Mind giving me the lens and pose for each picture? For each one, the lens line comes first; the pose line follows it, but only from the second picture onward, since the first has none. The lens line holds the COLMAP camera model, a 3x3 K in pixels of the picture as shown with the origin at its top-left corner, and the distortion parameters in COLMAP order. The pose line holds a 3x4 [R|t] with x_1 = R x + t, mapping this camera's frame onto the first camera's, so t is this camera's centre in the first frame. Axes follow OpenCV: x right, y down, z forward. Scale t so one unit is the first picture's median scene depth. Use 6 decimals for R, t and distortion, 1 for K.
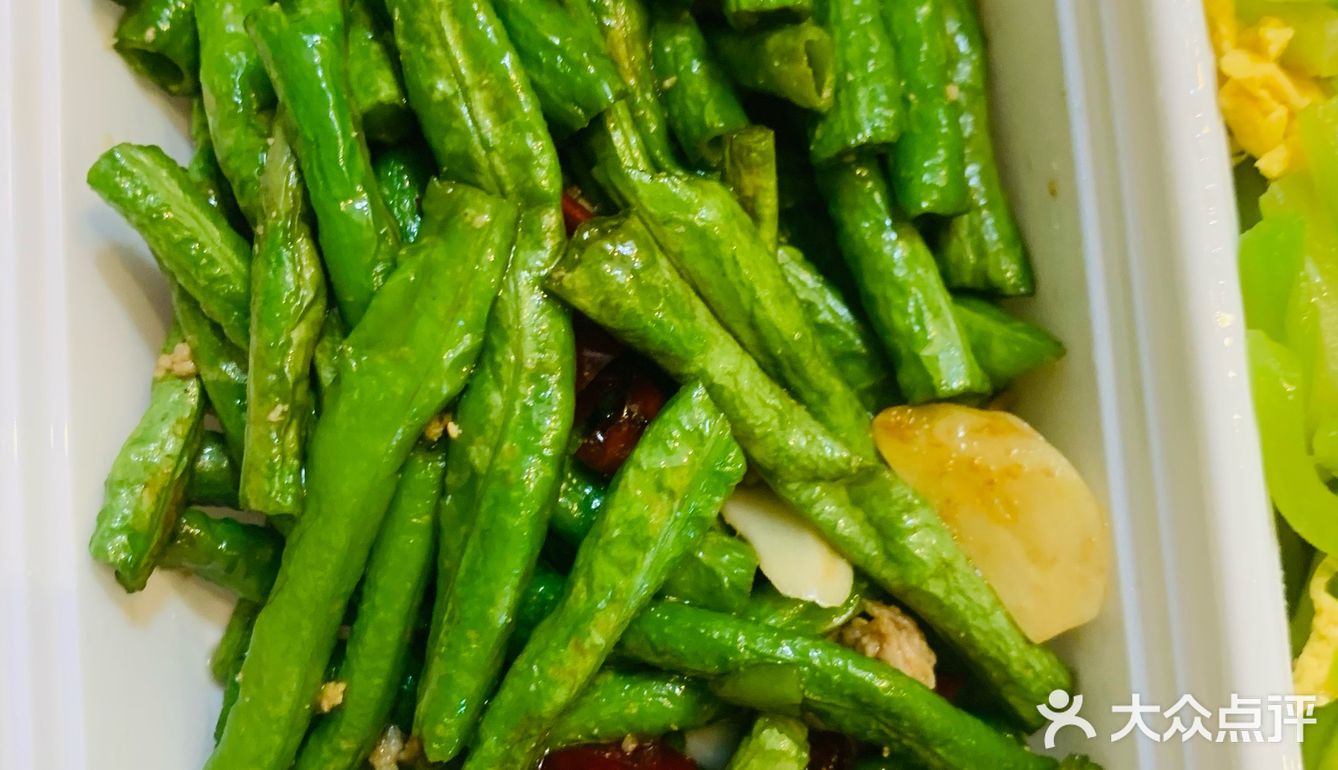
lens RADIAL K [[1308.7, 0, 664.8], [0, 1308.7, 357.9], [0, 0, 1]] dist [0.185094, -0.655093]
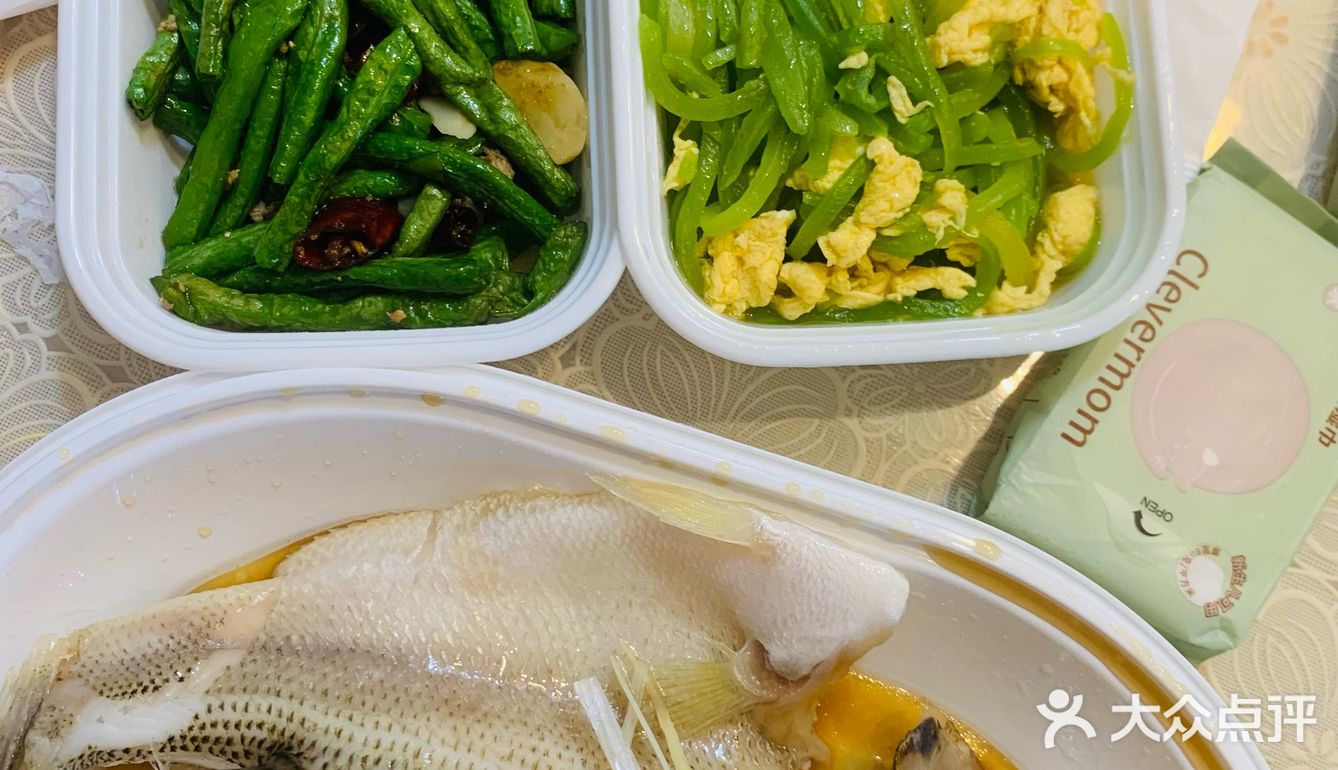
lens RADIAL K [[1308.7, 0, 664.8], [0, 1308.7, 357.9], [0, 0, 1]] dist [0.185094, -0.655093]
pose [[0.998179, 0.037787, 0.047027, 0.373106], [-0.036022, 0.998635, -0.037819, 0.625144], [-0.048392, 0.036057, 0.998177, -1.220111]]
